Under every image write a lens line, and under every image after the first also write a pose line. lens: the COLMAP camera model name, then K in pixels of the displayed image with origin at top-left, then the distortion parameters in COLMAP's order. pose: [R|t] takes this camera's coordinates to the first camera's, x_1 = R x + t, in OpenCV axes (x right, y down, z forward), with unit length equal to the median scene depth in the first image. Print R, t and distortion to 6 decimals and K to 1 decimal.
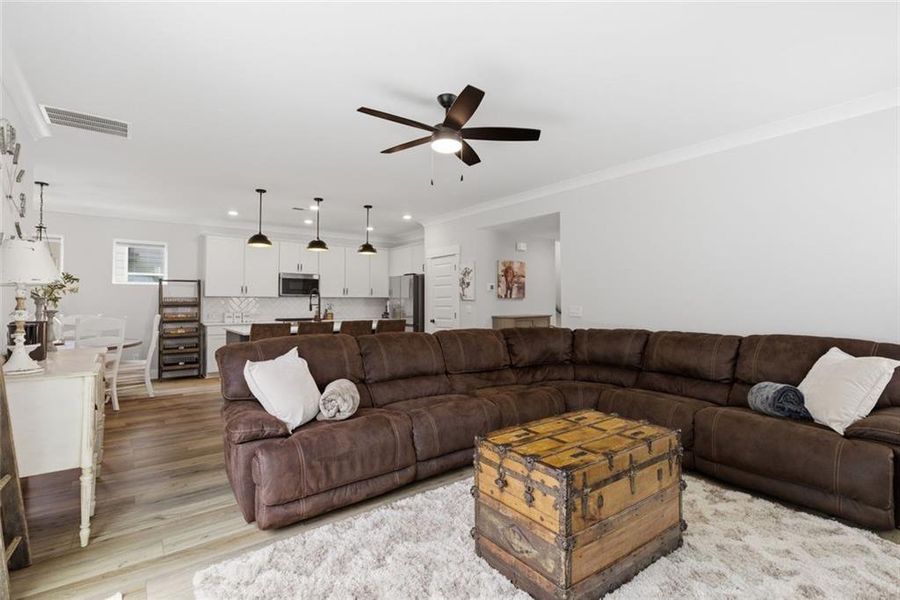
lens RADIAL K [[424.7, 0, 448.1], [0, 424.7, 288.4], [0, 0, 1]] dist [0.000902, 0.000057]
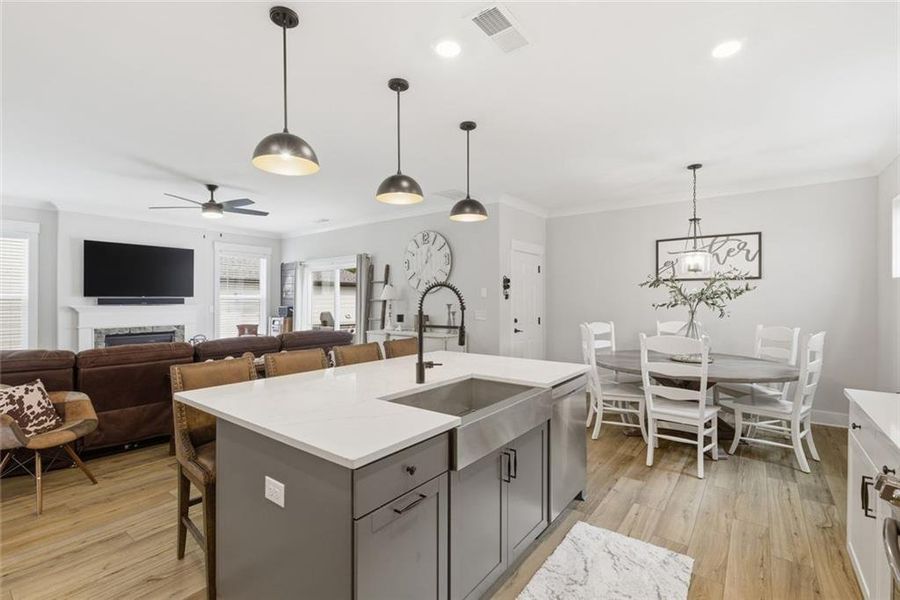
lens RADIAL K [[406.4, 0, 446.6], [0, 406.4, 302.2], [0, 0, 1]] dist [-0.001744, -0.000339]
pose [[-0.964328, 0.005901, -0.264643, -0.212554], [0.011804, 0.999716, -0.020723, 0.023429], [0.264446, -0.023108, -0.964124, 1.260748]]
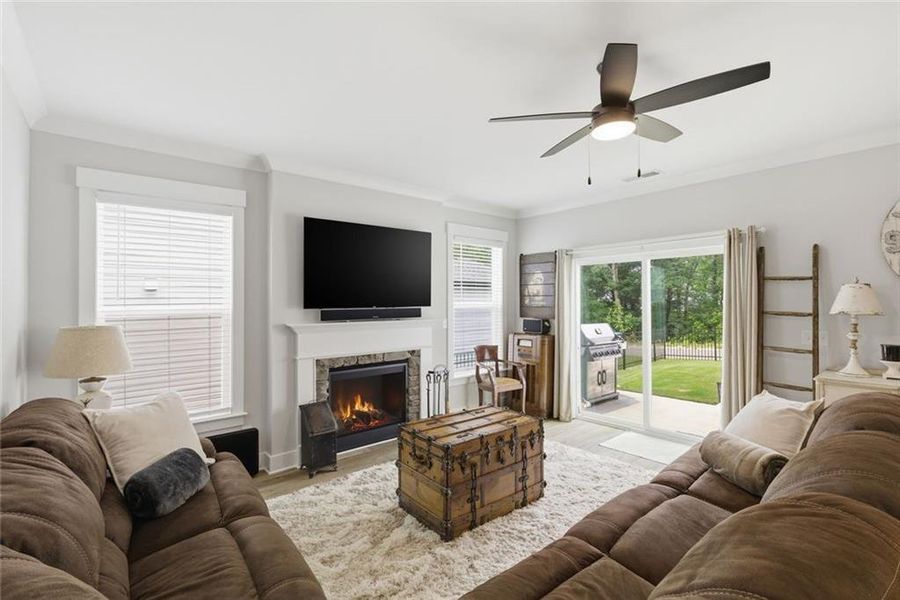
lens RADIAL K [[409.7, 0, 450.0], [0, 409.7, 300.0], [0, 0, 1]] dist [-0.002080, -0.000291]
pose [[-0.997942, 0.009183, -0.063454, 0.148215], [0.011099, 0.999491, -0.029902, -0.008539], [0.063147, -0.030545, -0.997537, 0.770744]]
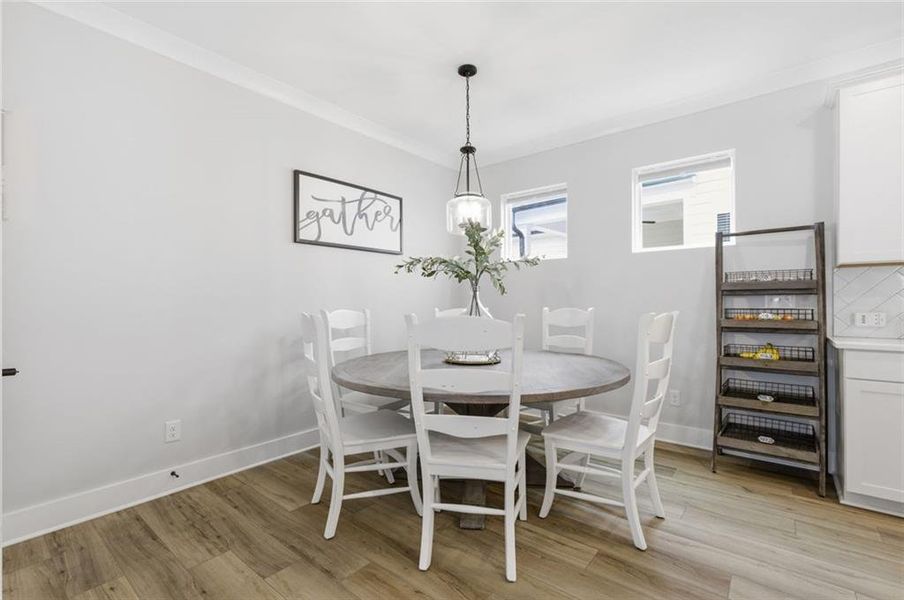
lens RADIAL K [[407.5, 0, 448.2], [0, 407.5, 301.9], [0, 0, 1]] dist [-0.003717, -0.000329]
pose [[0.235389, 0.000868, -0.971901, -0.342519], [0.033001, 0.999416, 0.008885, 0.039355], [0.971341, -0.034165, 0.235223, 0.648278]]
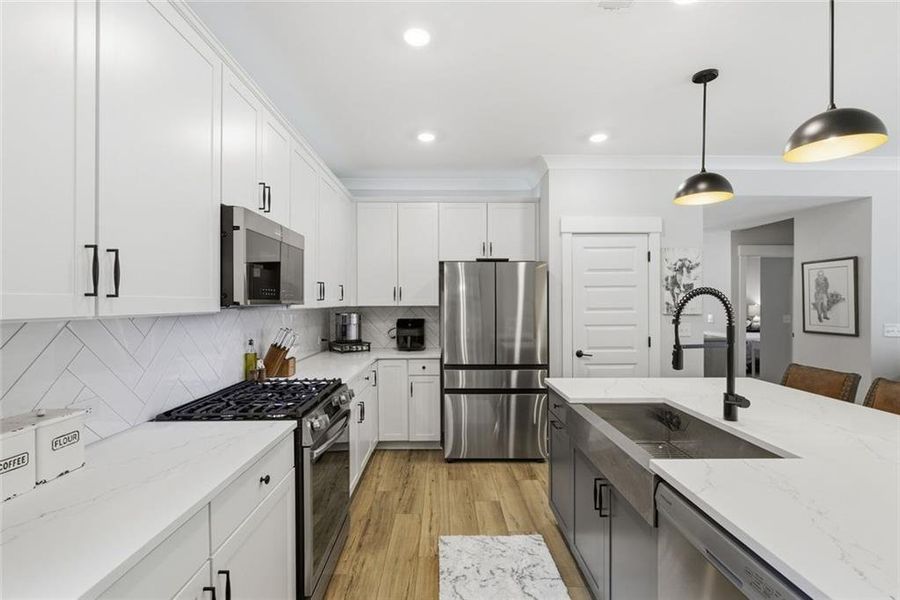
lens RADIAL K [[406.4, 0, 446.6], [0, 406.4, 302.2], [0, 0, 1]] dist [-0.001744, -0.000339]
pose [[0.592889, 0.000077, 0.805284, -0.592116], [-0.026697, 0.999452, 0.019560, 0.008401], [-0.804842, -0.033095, 0.592566, 0.924083]]
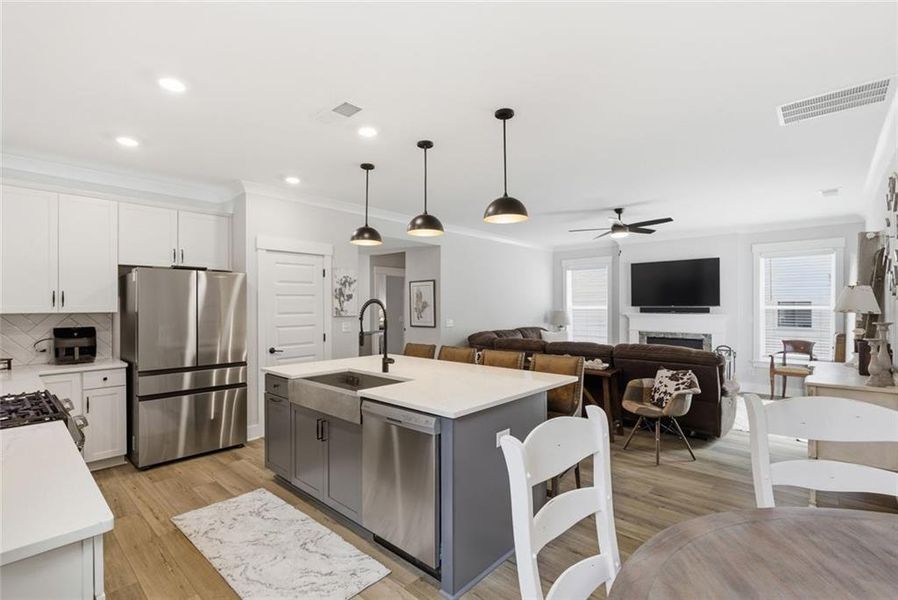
lens RADIAL K [[415.9, 0, 445.4], [0, 415.9, 303.9], [0, 0, 1]] dist [-0.000090, 0.000569]
pose [[-0.180285, 0.007414, 0.983586, -0.761048], [-0.029165, 0.999492, -0.012879, 0.008651], [-0.983182, -0.031008, -0.179978, 0.949872]]
